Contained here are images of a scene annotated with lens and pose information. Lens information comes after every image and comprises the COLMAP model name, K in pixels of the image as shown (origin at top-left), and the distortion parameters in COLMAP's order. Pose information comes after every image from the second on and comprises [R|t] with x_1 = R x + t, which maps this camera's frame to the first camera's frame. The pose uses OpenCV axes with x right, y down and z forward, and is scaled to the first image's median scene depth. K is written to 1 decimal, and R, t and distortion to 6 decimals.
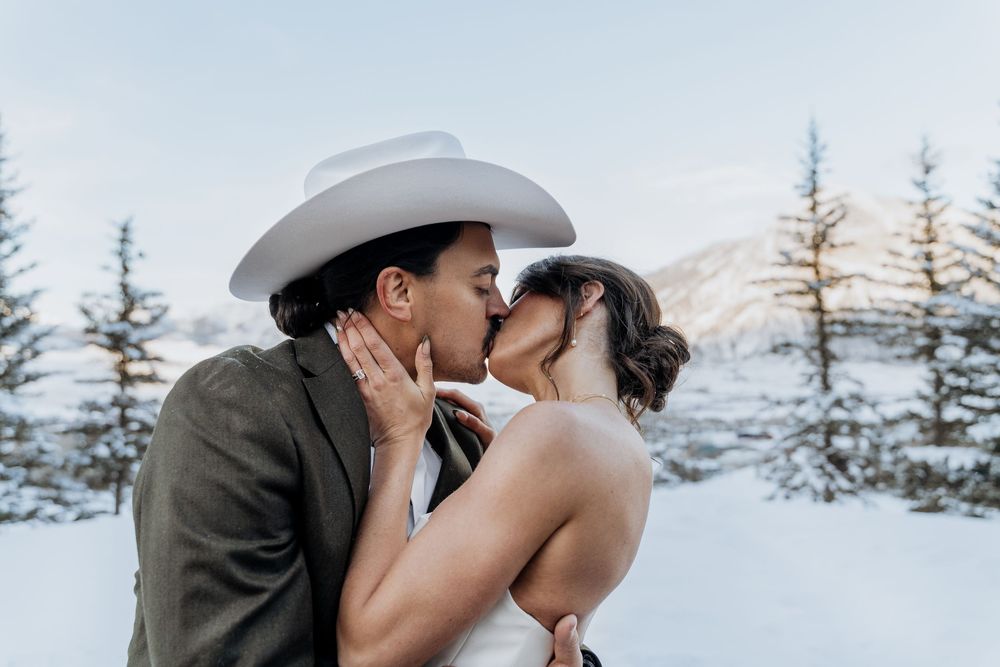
lens RADIAL K [[804.7, 0, 501.7], [0, 804.7, 330.3], [0, 0, 1]] dist [-0.008282, 0.001440]
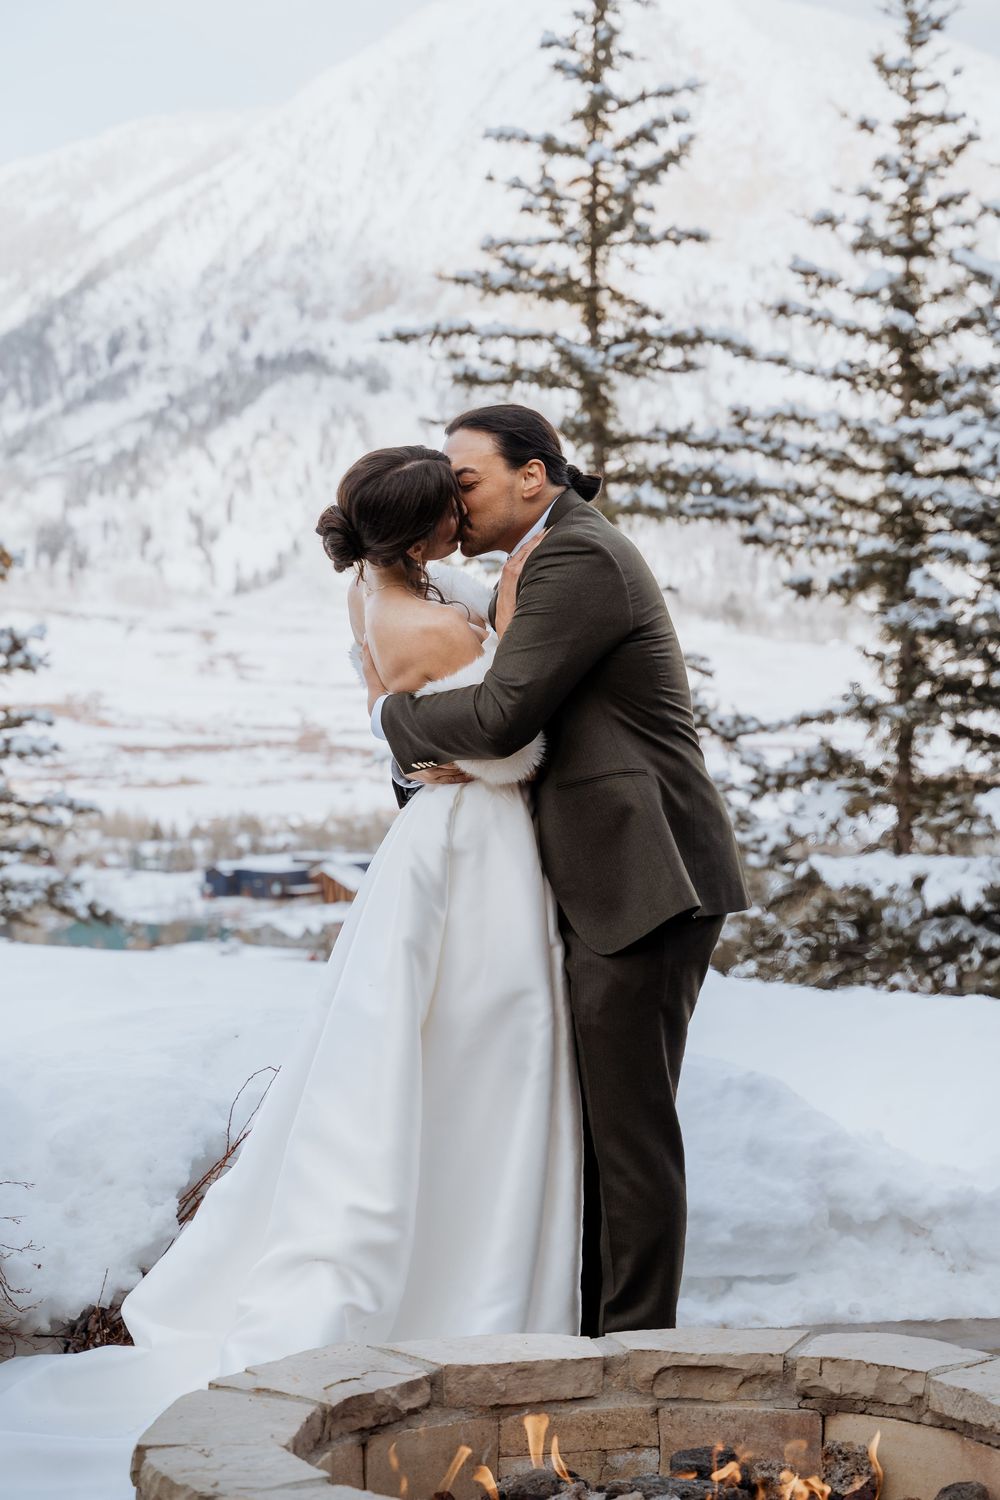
lens RADIAL K [[3303.5, 0, 499.4], [0, 3303.5, 750.4], [0, 0, 1]] dist [0.035487, 0.000000]
pose [[0.930560, 0.014535, 0.365851, -0.128445], [-0.046582, 0.995792, 0.078922, -0.001840], [-0.363164, -0.090484, 0.927321, -0.236684]]
